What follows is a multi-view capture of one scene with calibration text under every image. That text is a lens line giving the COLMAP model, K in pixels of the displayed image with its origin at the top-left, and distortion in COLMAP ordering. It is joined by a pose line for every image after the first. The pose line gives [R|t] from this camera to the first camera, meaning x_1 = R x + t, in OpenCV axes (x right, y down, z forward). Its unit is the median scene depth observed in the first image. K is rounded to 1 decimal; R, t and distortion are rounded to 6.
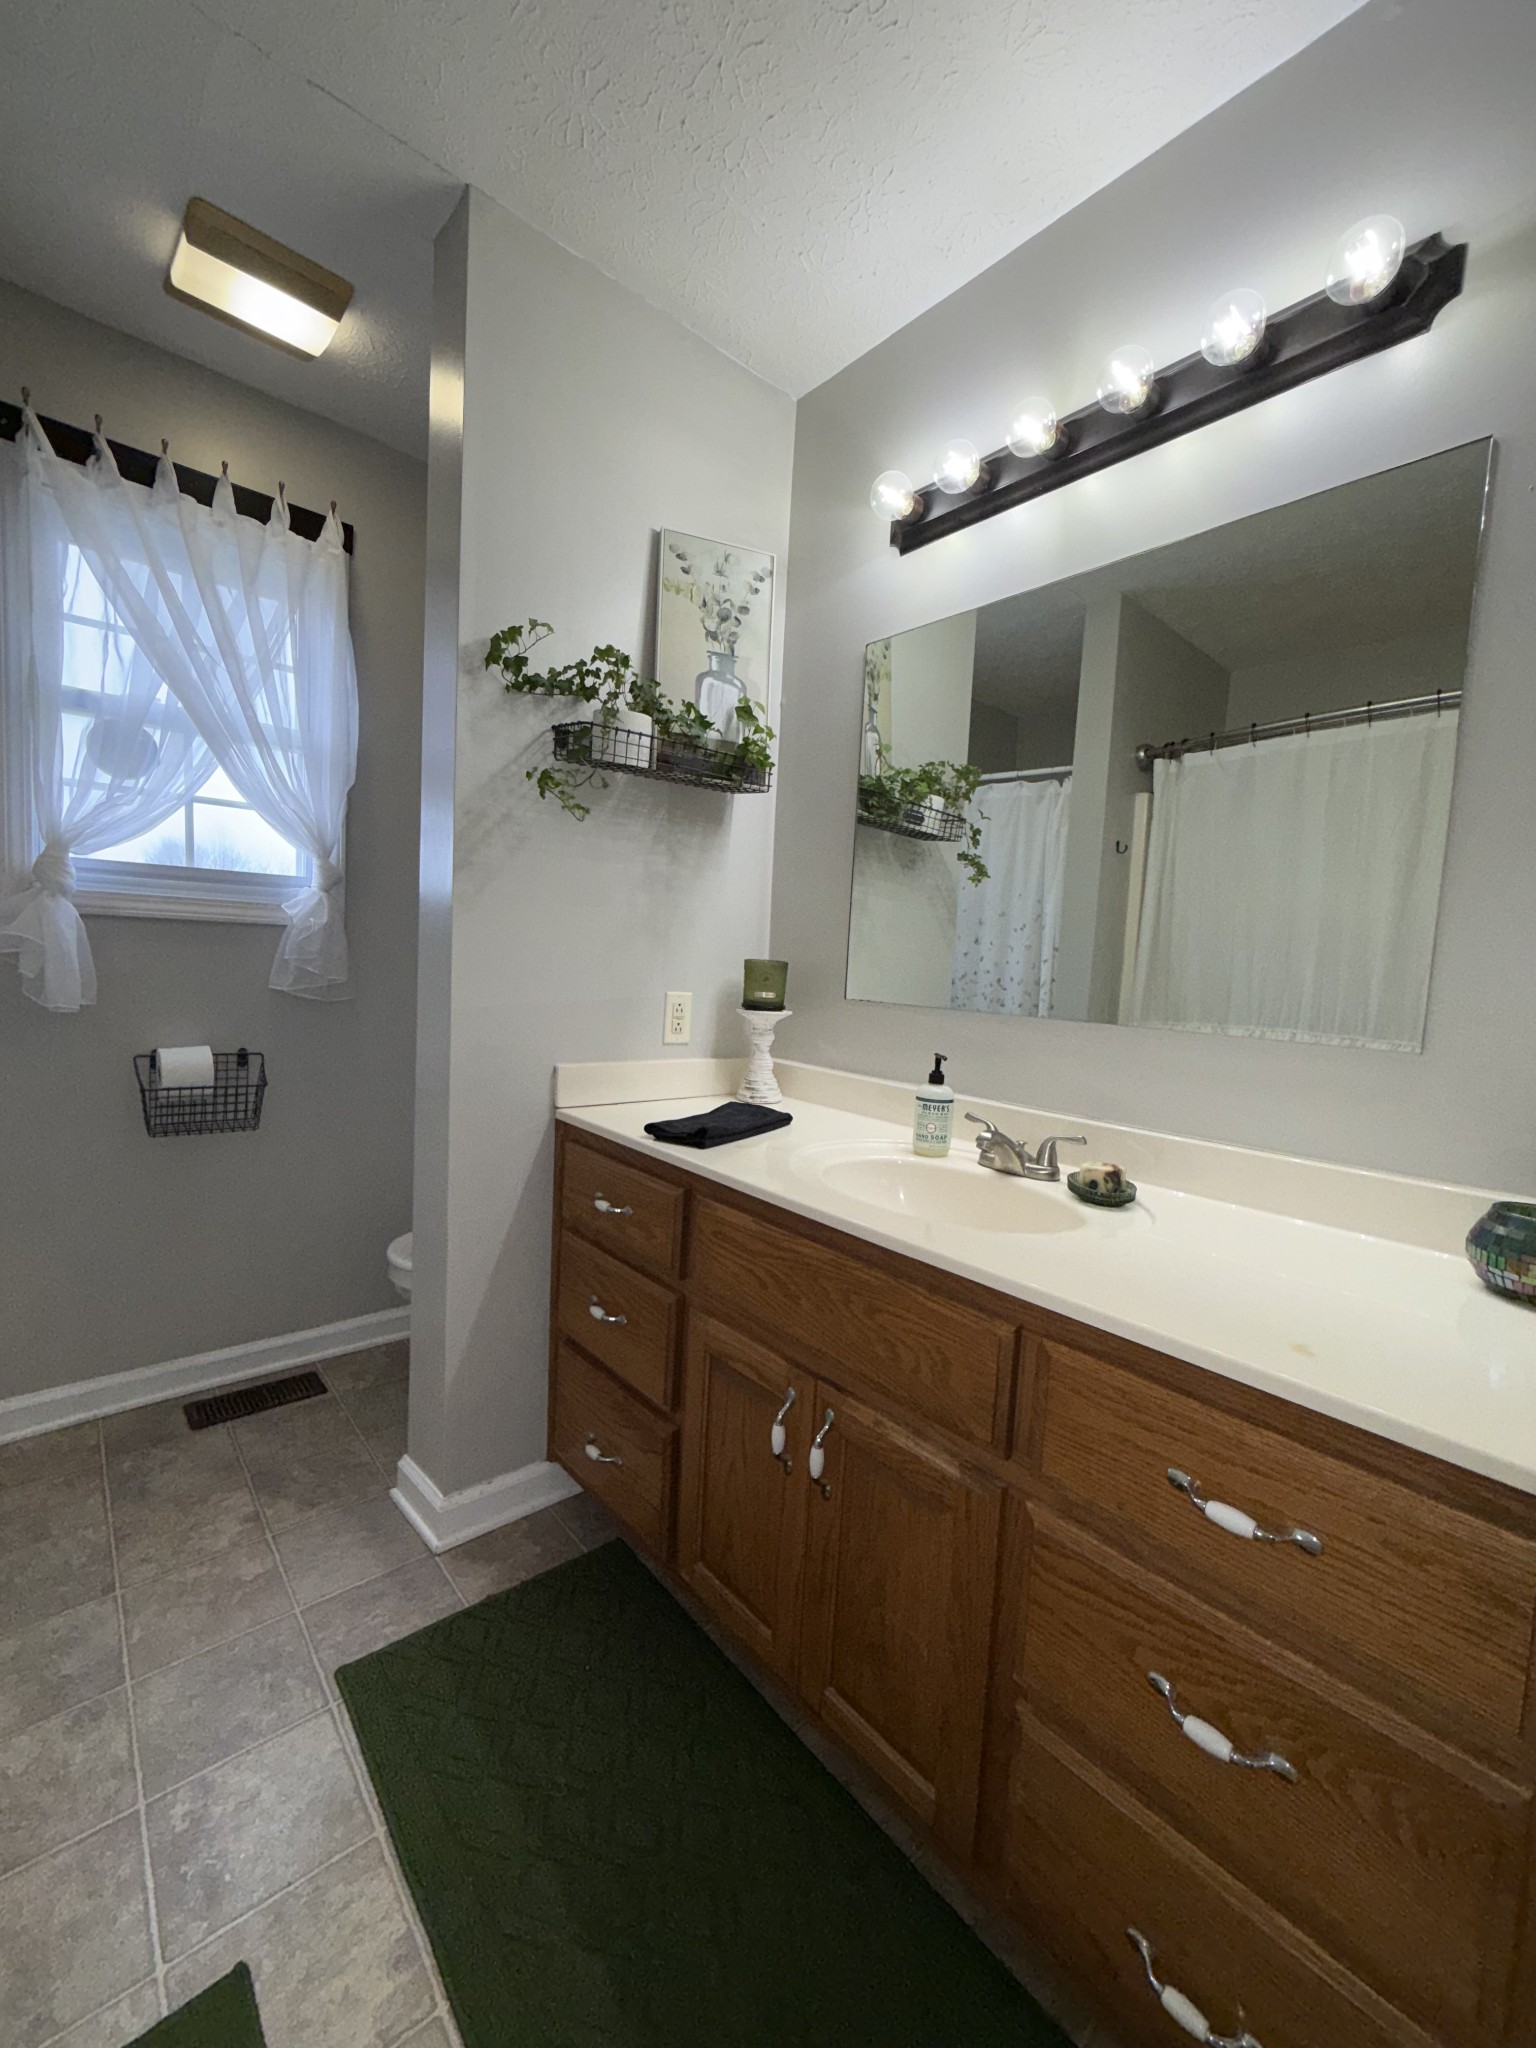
lens RADIAL K [[814.7, 0, 767.7], [0, 814.7, 1024.6], [0, 0, 1]] dist [-0.000603, -0.000287]
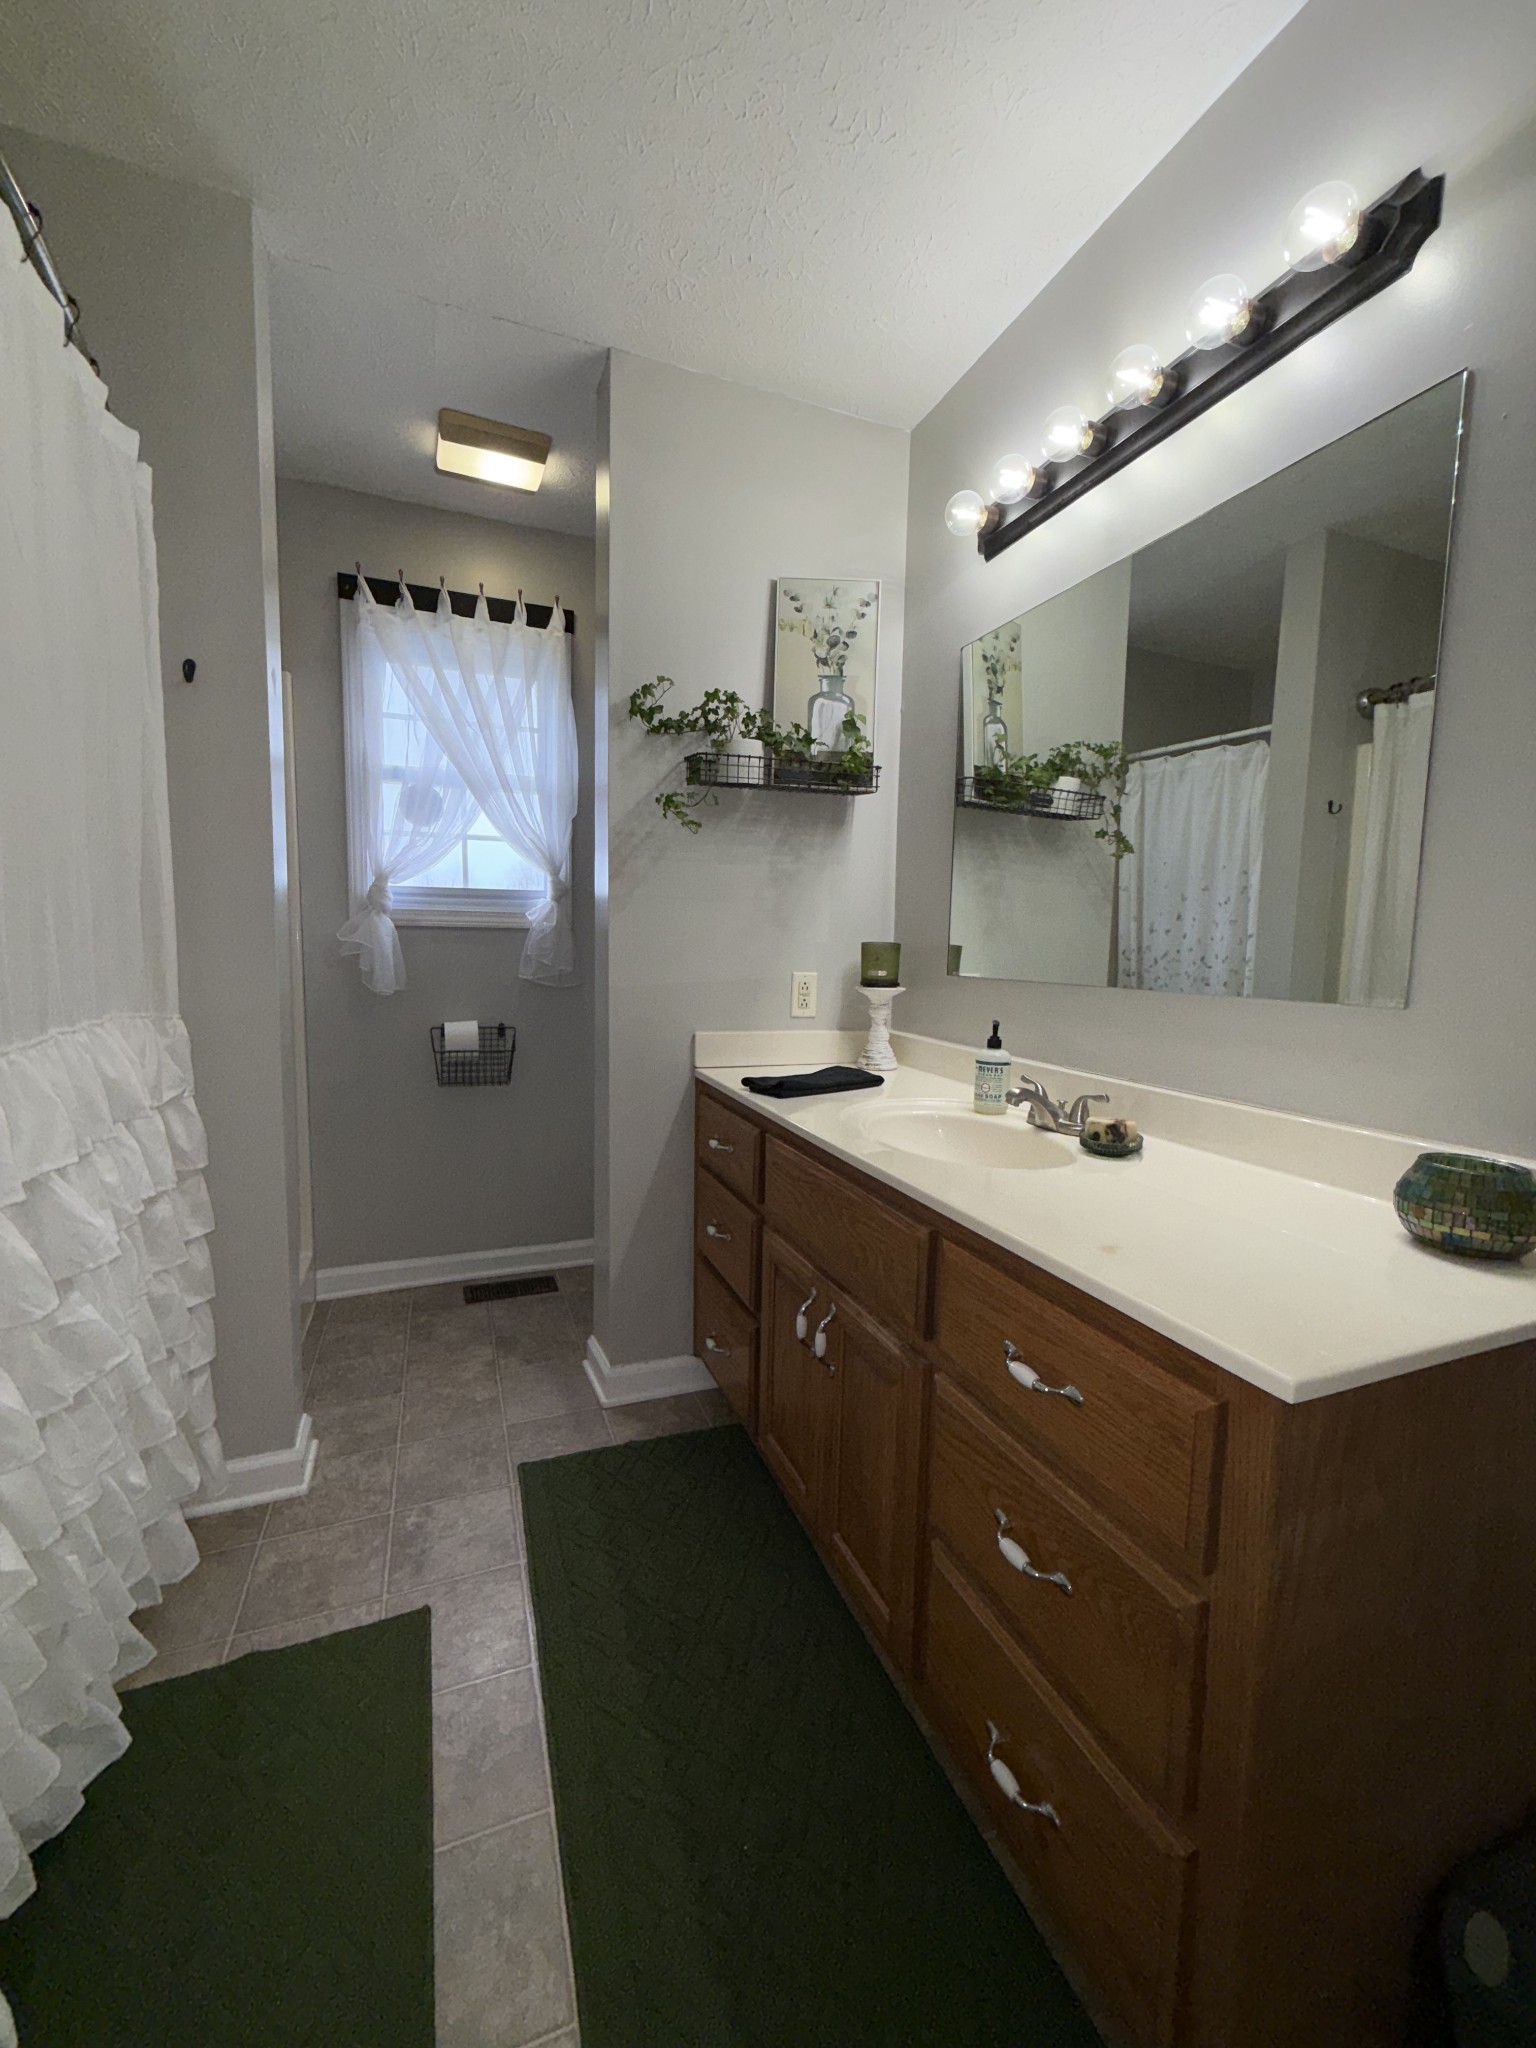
lens RADIAL K [[814.7, 0, 769.8], [0, 814.7, 1024.4], [0, 0, 1]] dist [-0.000603, -0.000287]
pose [[0.941374, 0.000119, -0.337365, 0.276299], [0.002318, 0.999974, 0.006822, 0.030682], [0.337357, -0.007204, 0.941349, -0.125330]]
